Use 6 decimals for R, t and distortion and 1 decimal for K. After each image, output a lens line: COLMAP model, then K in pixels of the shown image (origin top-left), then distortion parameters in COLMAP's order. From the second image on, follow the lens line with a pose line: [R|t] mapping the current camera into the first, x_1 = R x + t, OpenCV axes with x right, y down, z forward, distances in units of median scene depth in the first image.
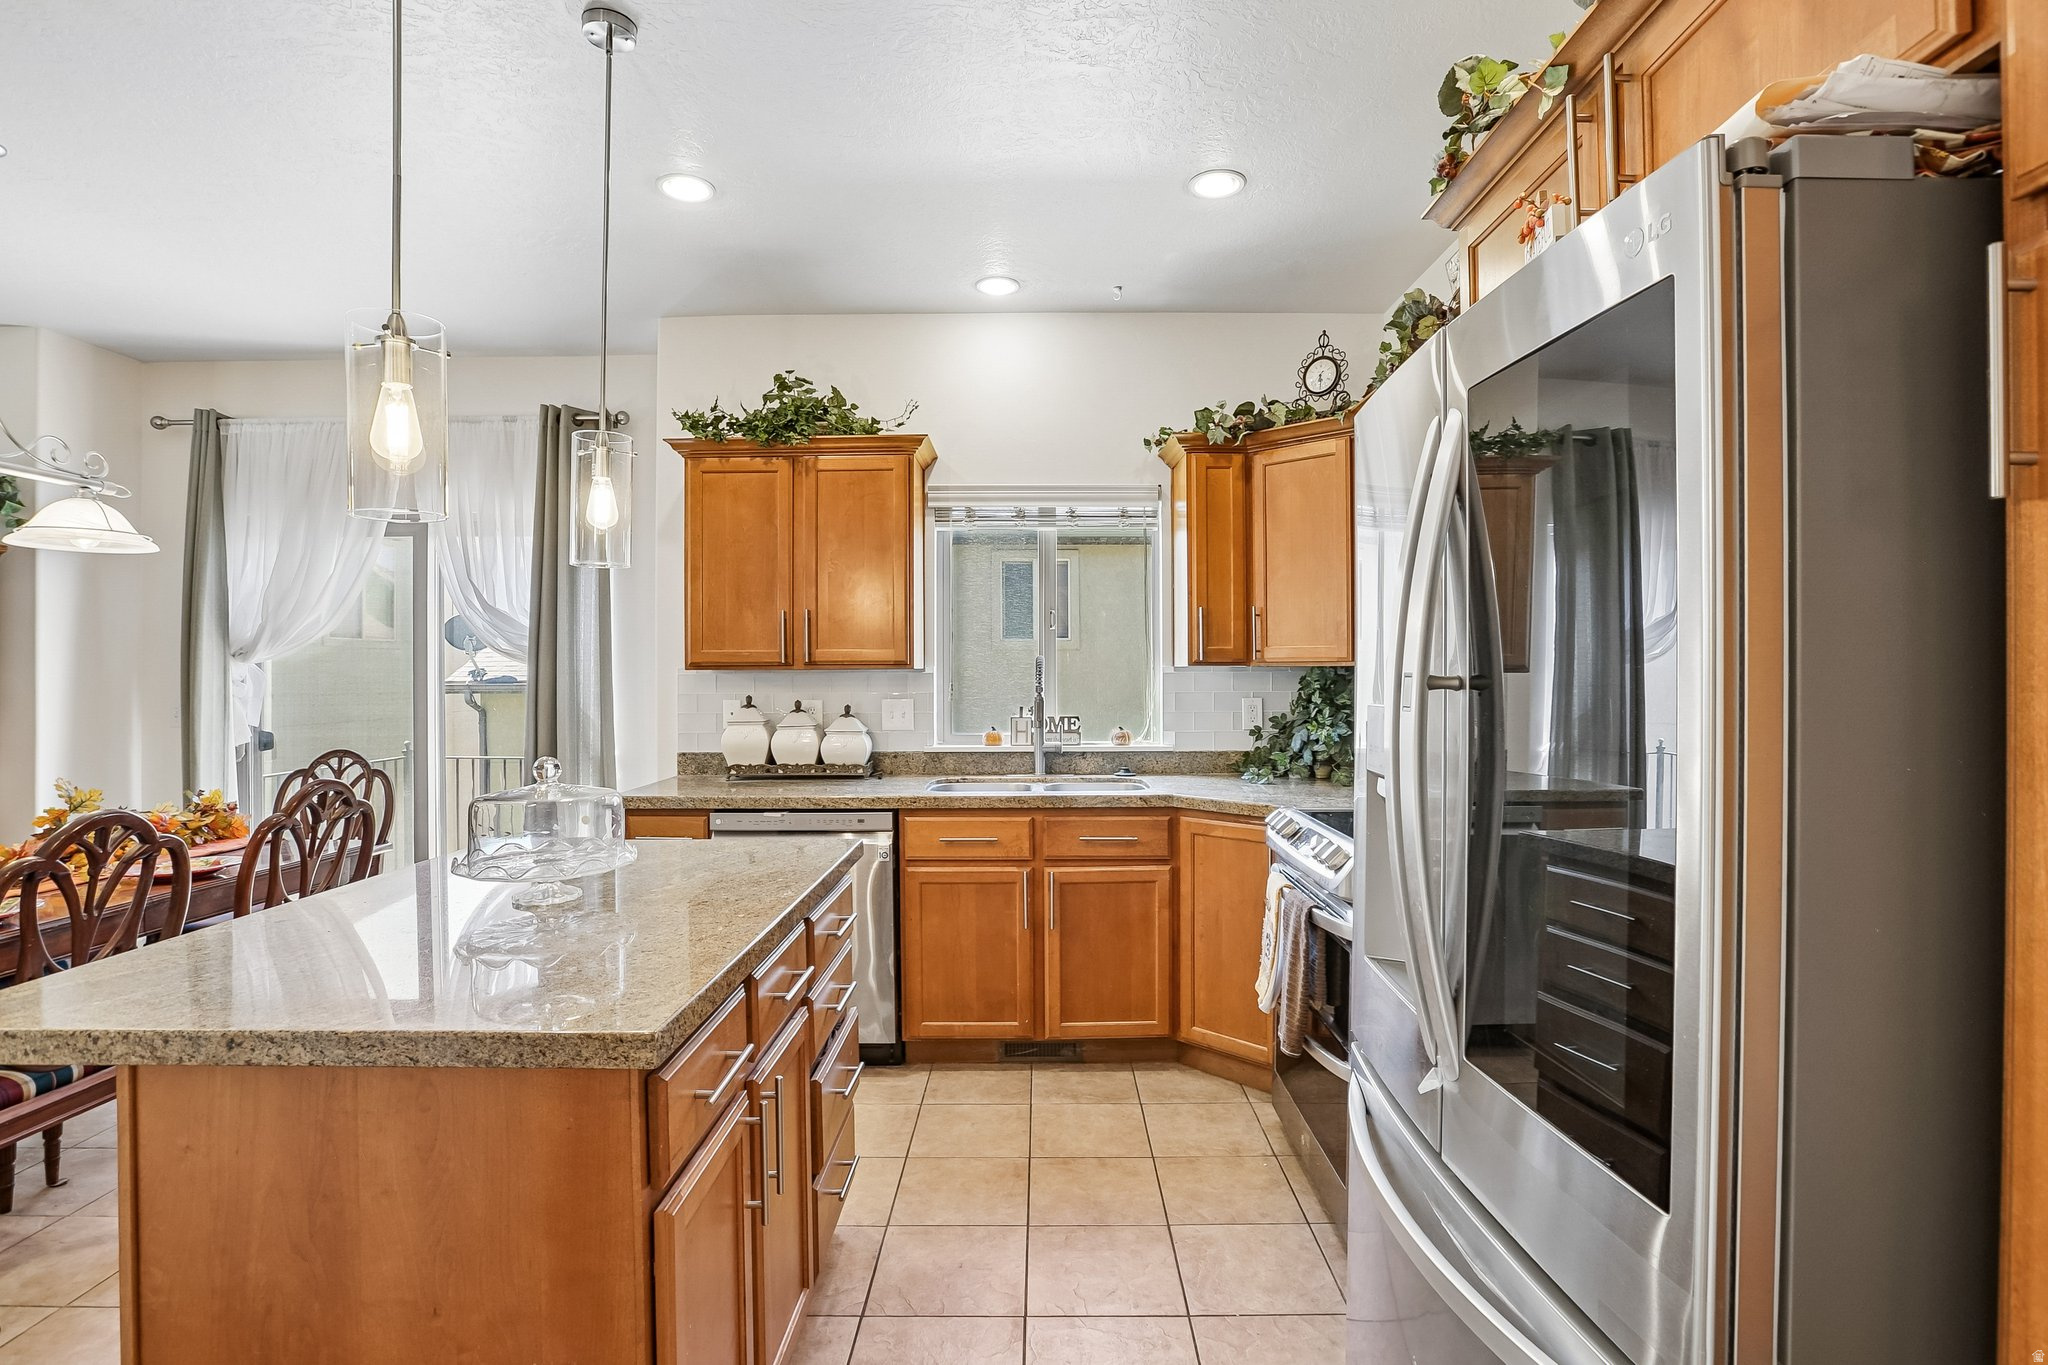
lens RADIAL K [[978.4, 0, 1024.0], [0, 978.4, 682.5], [0, 0, 1]] dist [-0.030662, -0.000075]
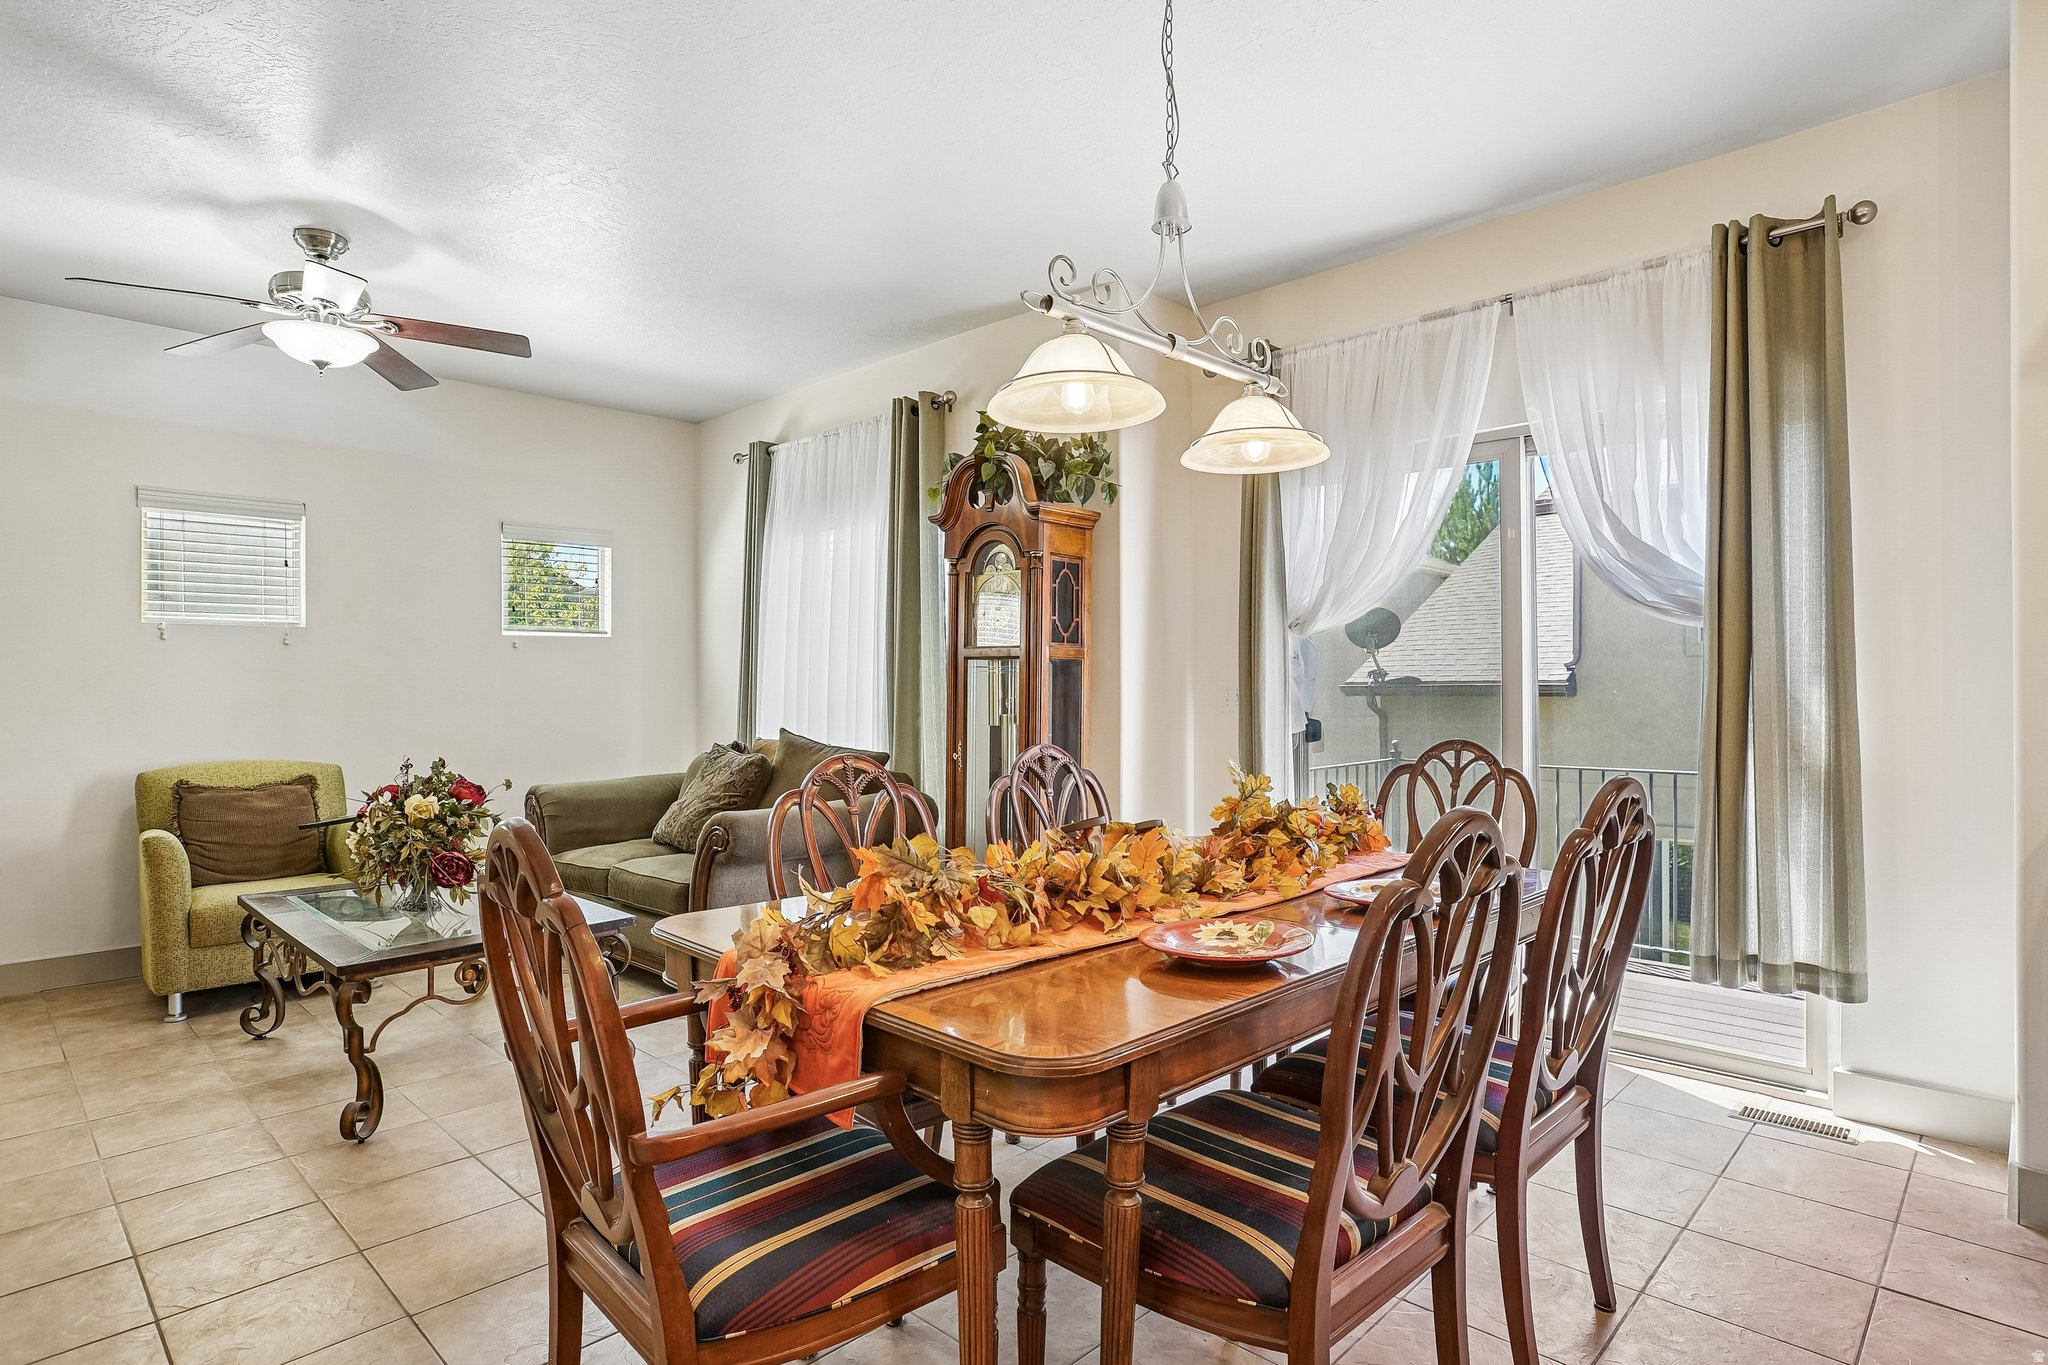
lens RADIAL K [[1057.0, 0, 1024.0], [0, 1057.0, 682.5], [0, 0, 1]] dist [-0.000458, -0.000022]
pose [[0.726702, -0.008122, -0.686905, -0.354294], [-0.000687, 0.999921, -0.012550, 0.032283], [0.686953, 0.009592, 0.726639, 0.163437]]
